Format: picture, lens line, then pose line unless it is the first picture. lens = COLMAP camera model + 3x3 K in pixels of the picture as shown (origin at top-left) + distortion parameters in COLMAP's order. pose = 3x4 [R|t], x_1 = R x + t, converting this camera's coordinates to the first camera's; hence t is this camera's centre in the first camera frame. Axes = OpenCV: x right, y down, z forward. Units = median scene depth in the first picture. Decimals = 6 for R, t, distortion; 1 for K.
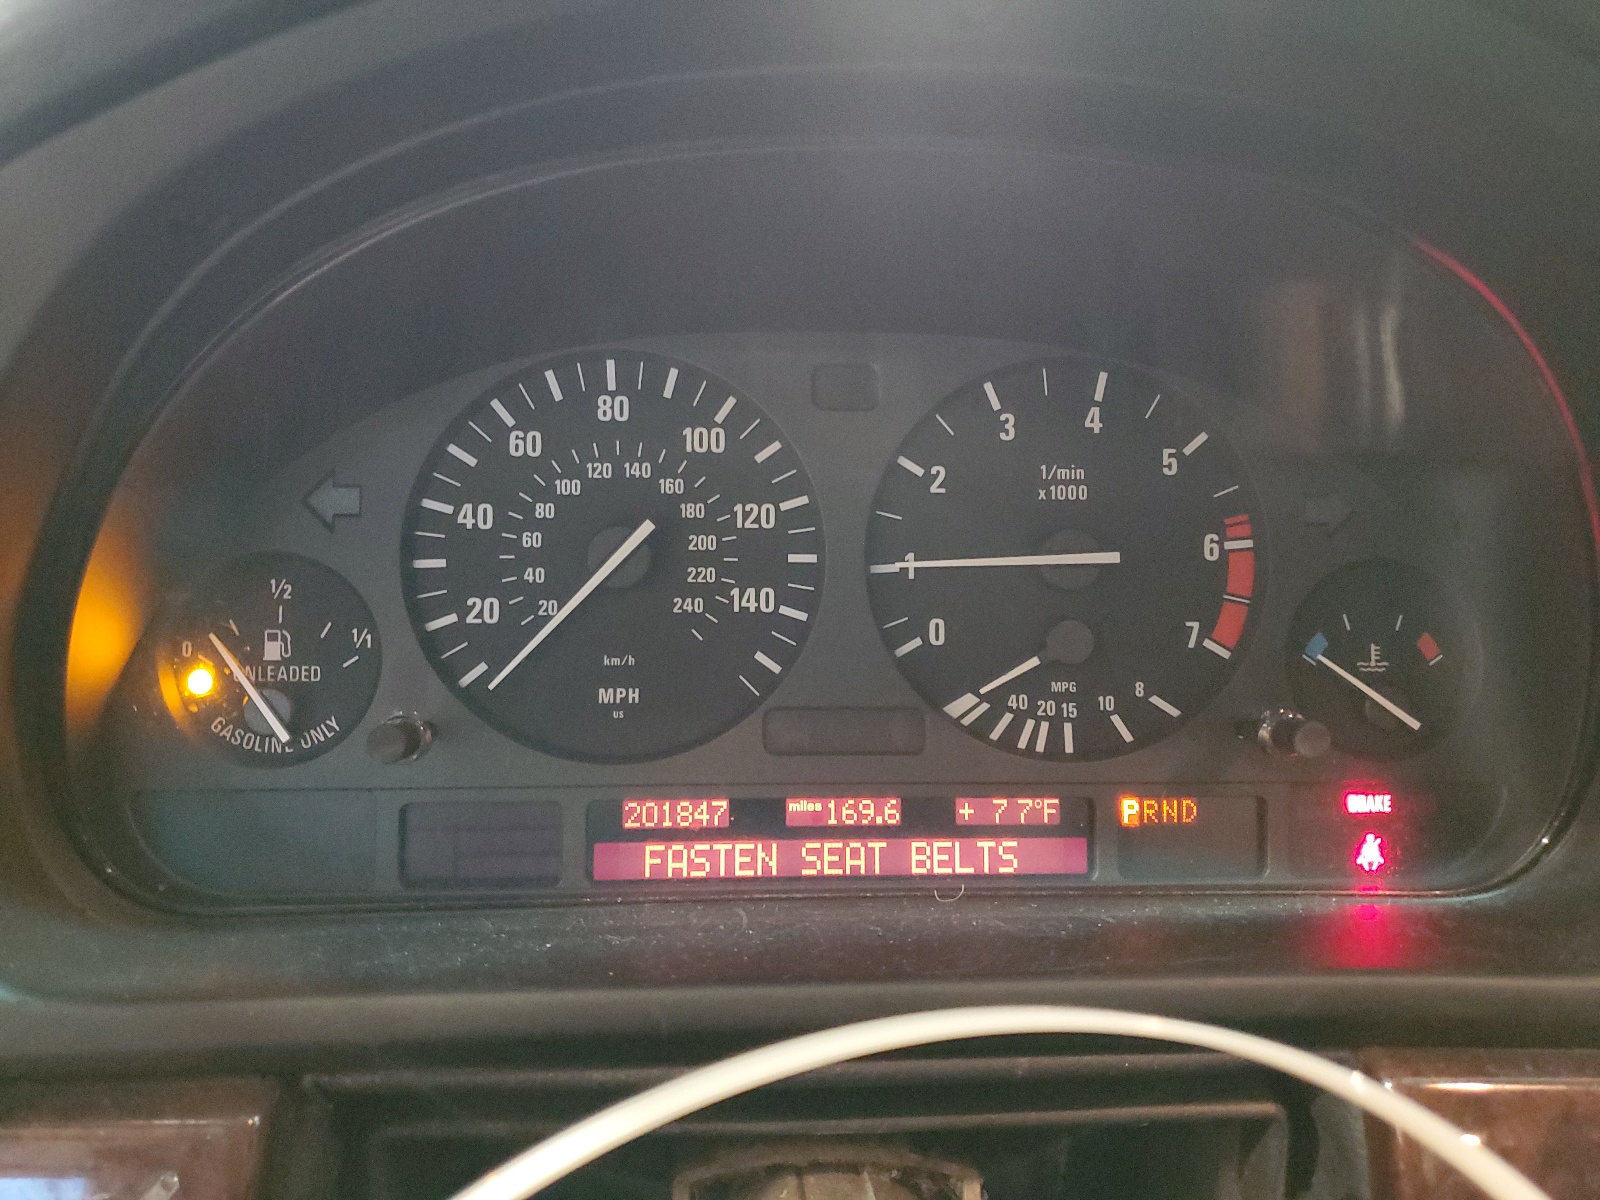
lens RADIAL K [[1230.1, 0, 794.9], [0, 1230.1, 597.5], [0, 0, 1]] dist [0.010430, 0.005219]
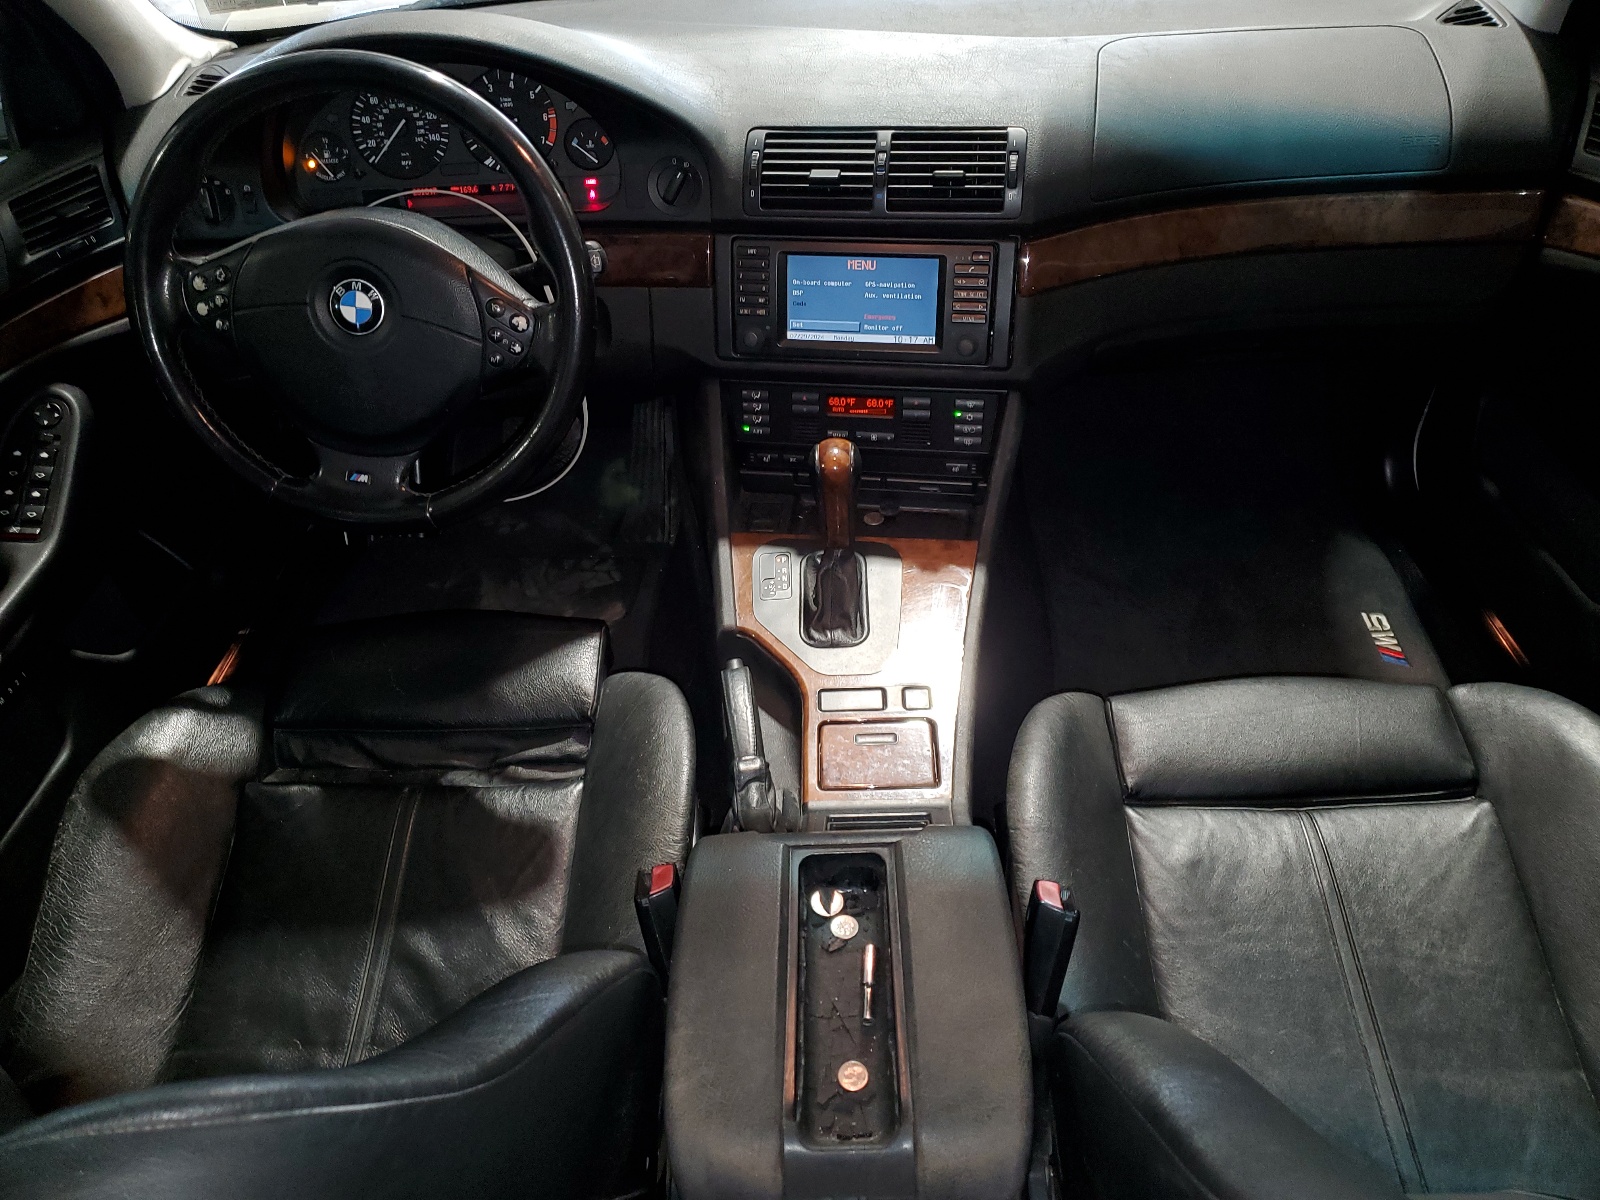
lens RADIAL K [[1230.1, 0, 805.5], [0, 1230.1, 595.9], [0, 0, 1]] dist [0.010430, 0.005219]
pose [[0.995278, -0.019670, -0.095056, 1.616617], [0.053680, 0.927421, 0.370146, -0.036468], [0.080877, -0.373501, 0.924097, -3.411188]]
